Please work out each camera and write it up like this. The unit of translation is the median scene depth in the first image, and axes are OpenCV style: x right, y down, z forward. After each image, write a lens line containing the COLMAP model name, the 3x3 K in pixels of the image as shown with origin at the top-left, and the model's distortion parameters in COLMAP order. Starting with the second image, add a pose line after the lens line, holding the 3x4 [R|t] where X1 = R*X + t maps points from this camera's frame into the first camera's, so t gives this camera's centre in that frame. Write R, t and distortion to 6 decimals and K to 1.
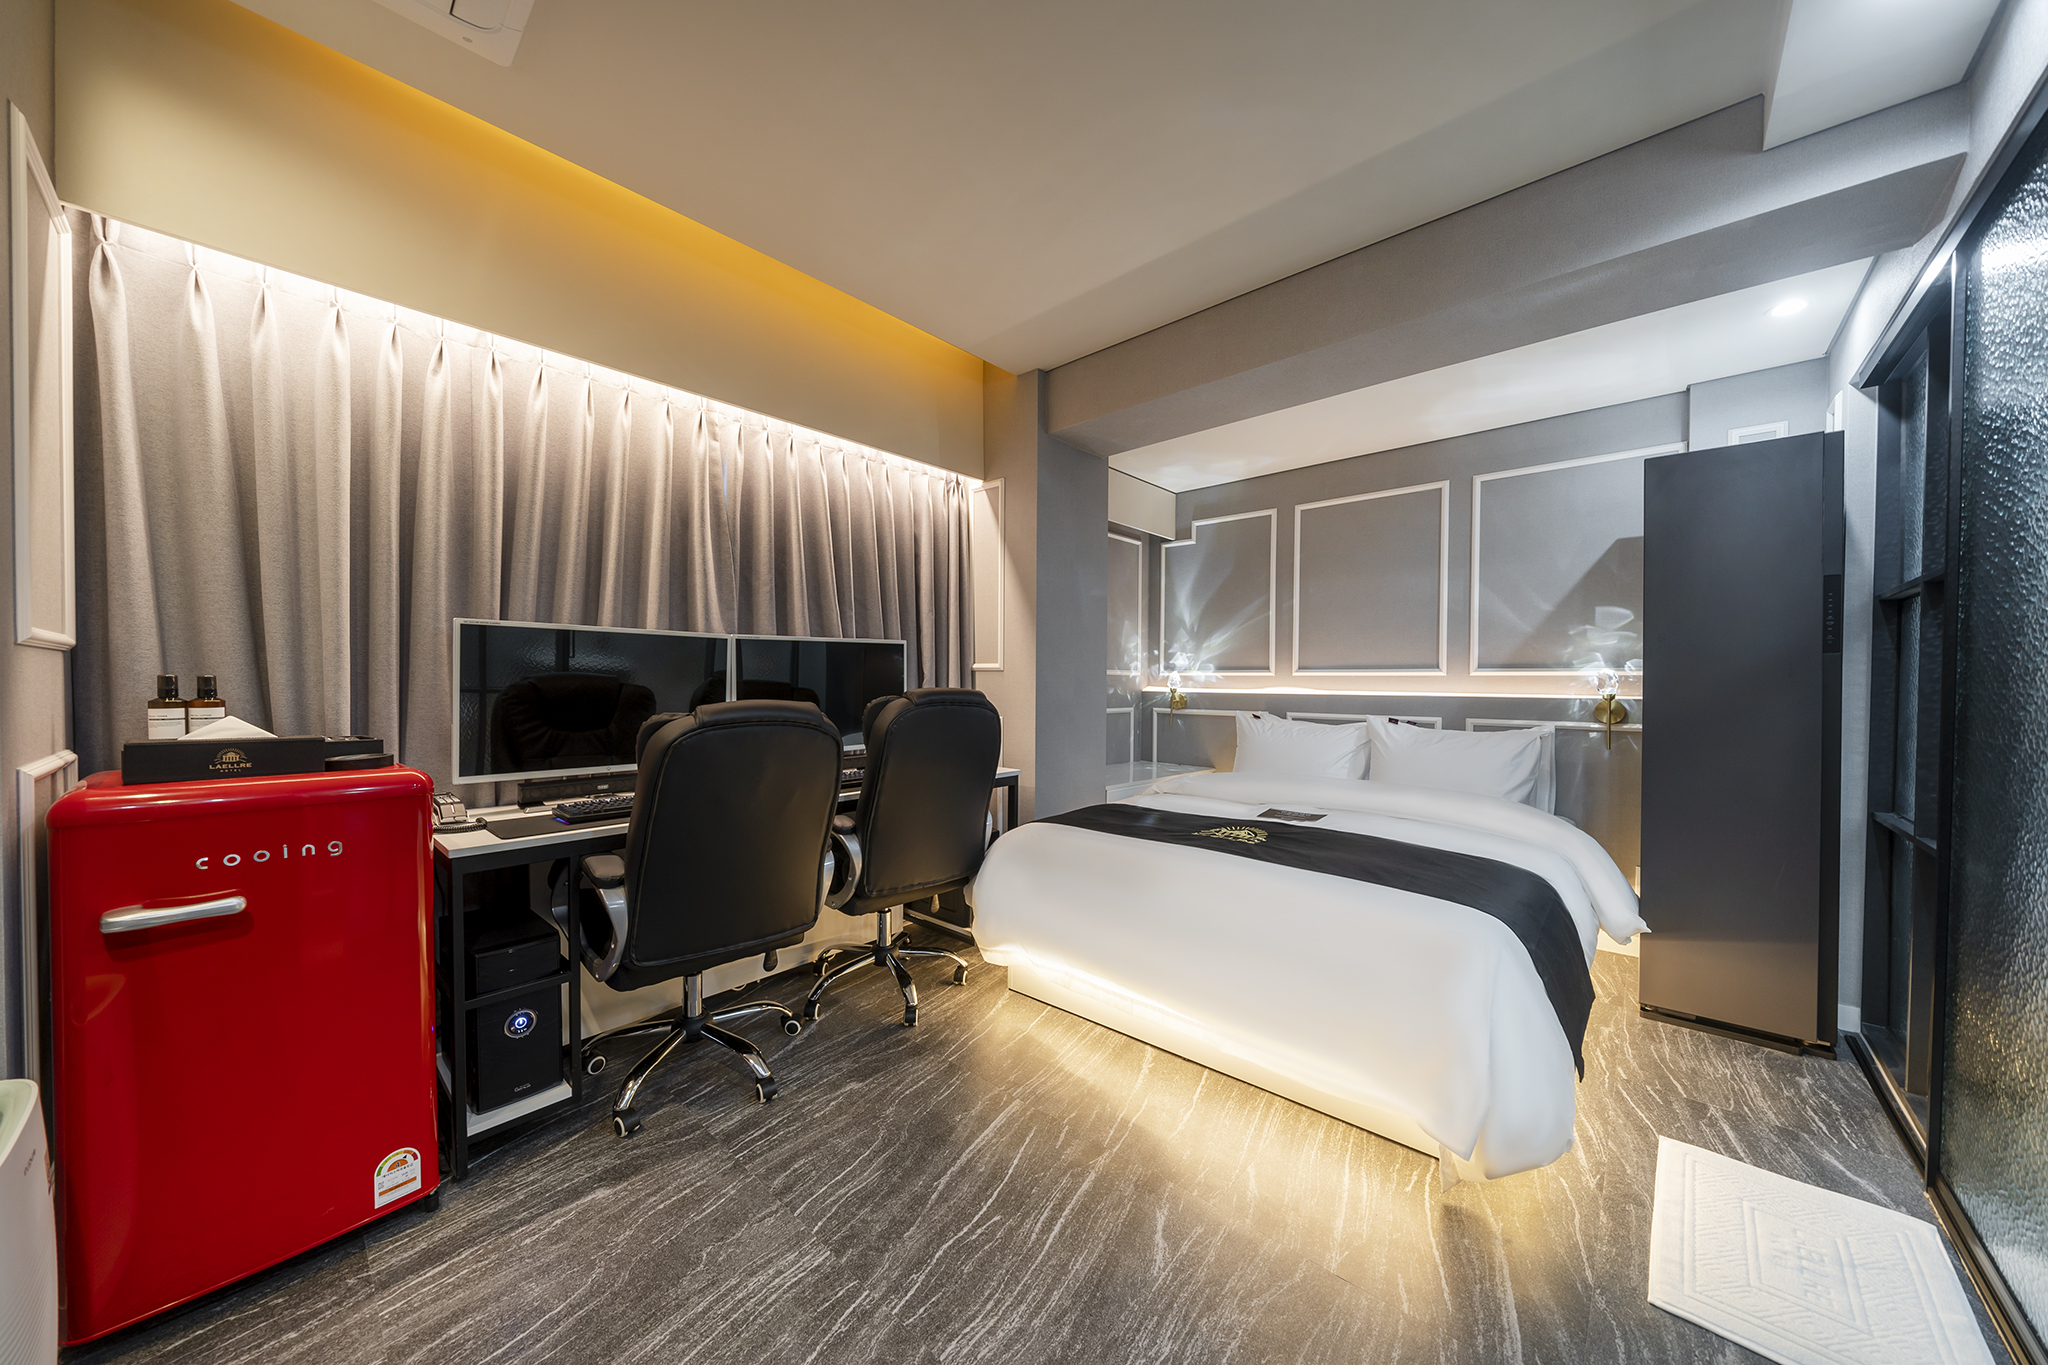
lens RADIAL K [[703.3, 0, 1024.3], [0, 703.3, 693.1], [0, 0, 1]] dist [-0.000255, 0.000098]
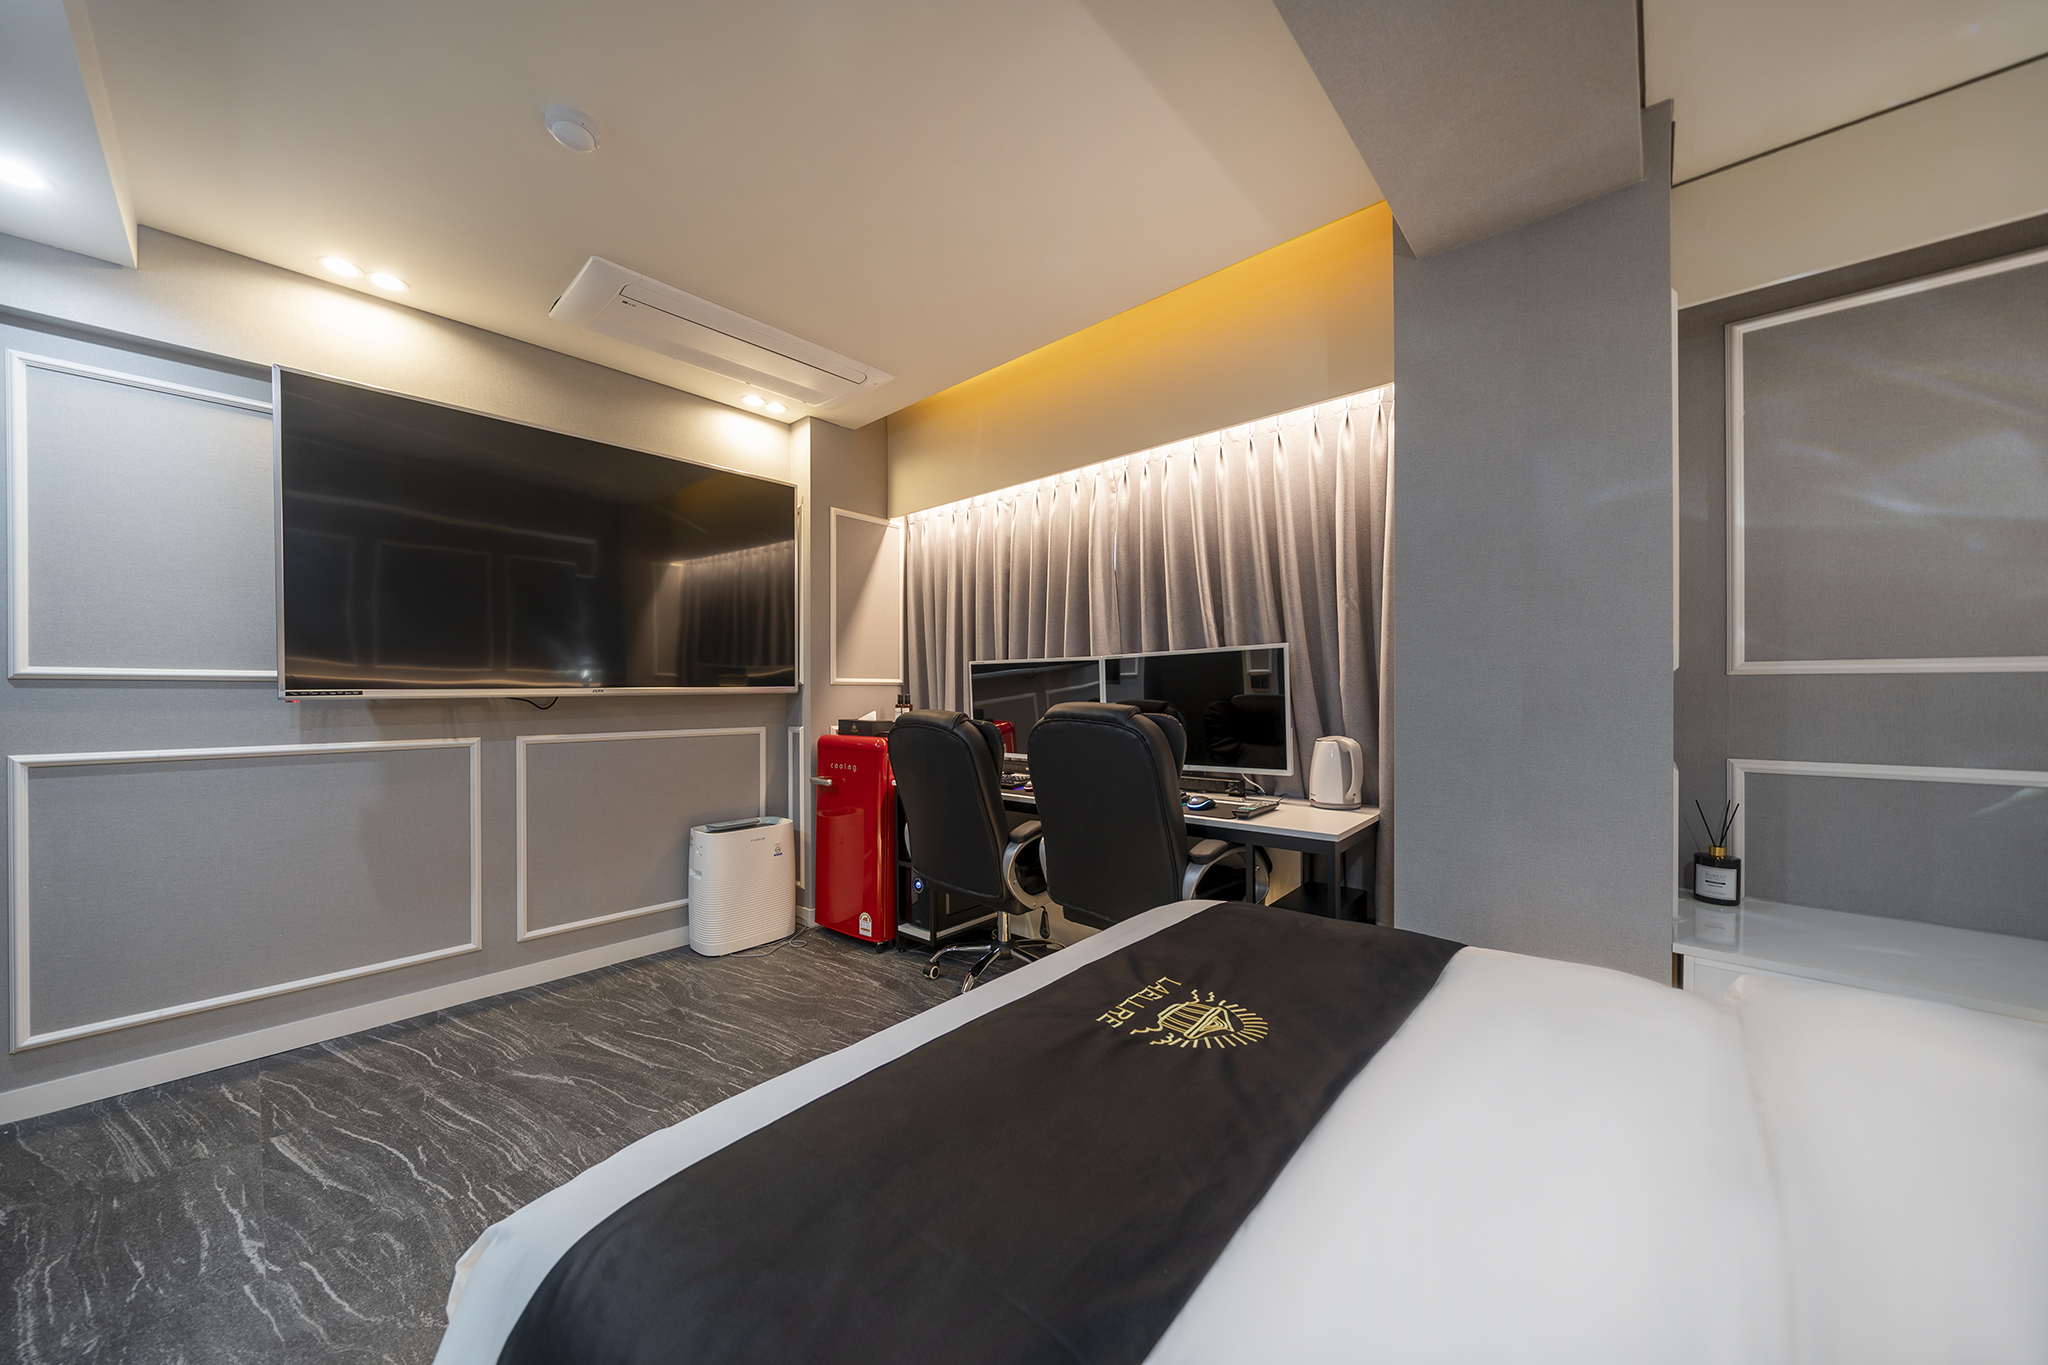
lens RADIAL K [[703.3, 0, 1024.3], [0, 703.3, 693.1], [0, 0, 1]] dist [-0.000255, 0.000098]
pose [[0.007672, -0.007199, -0.999945, 0.508869], [-0.012852, 0.999891, -0.007297, -0.007435], [0.999888, 0.012908, 0.007579, 0.578917]]
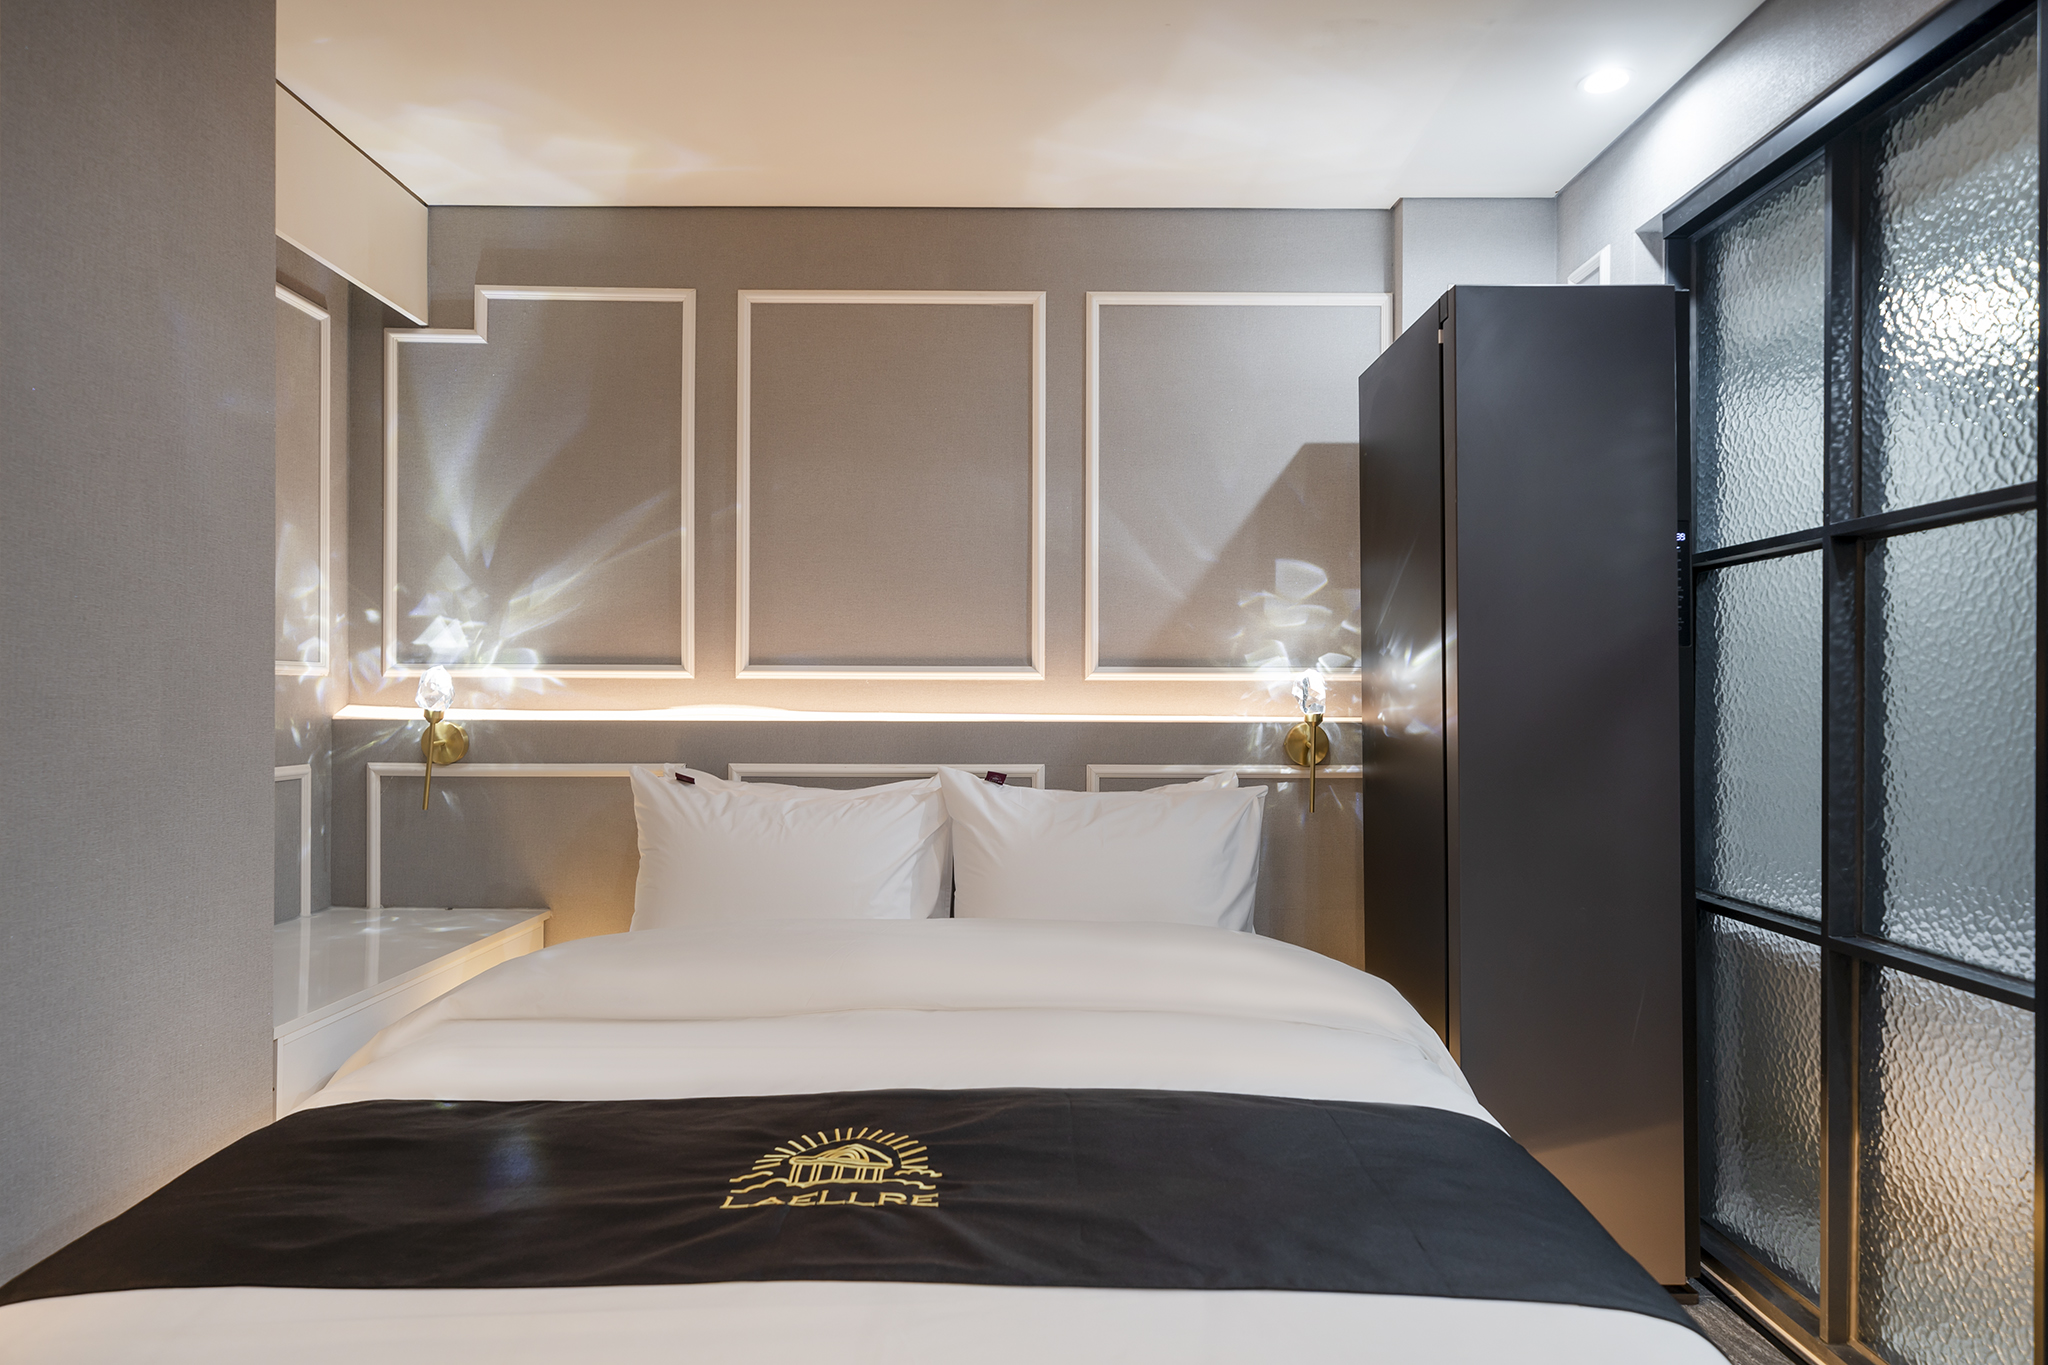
lens RADIAL K [[1245.9, 0, 1026.3], [0, 1245.9, 696.1], [0, 0, 1]] dist [0.002415, 0.000225]
pose [[0.733051, -0.006470, 0.680143, -0.014119], [0.012075, 0.999921, -0.003502, -0.009981], [-0.680067, 0.010780, 0.733071, 0.339666]]
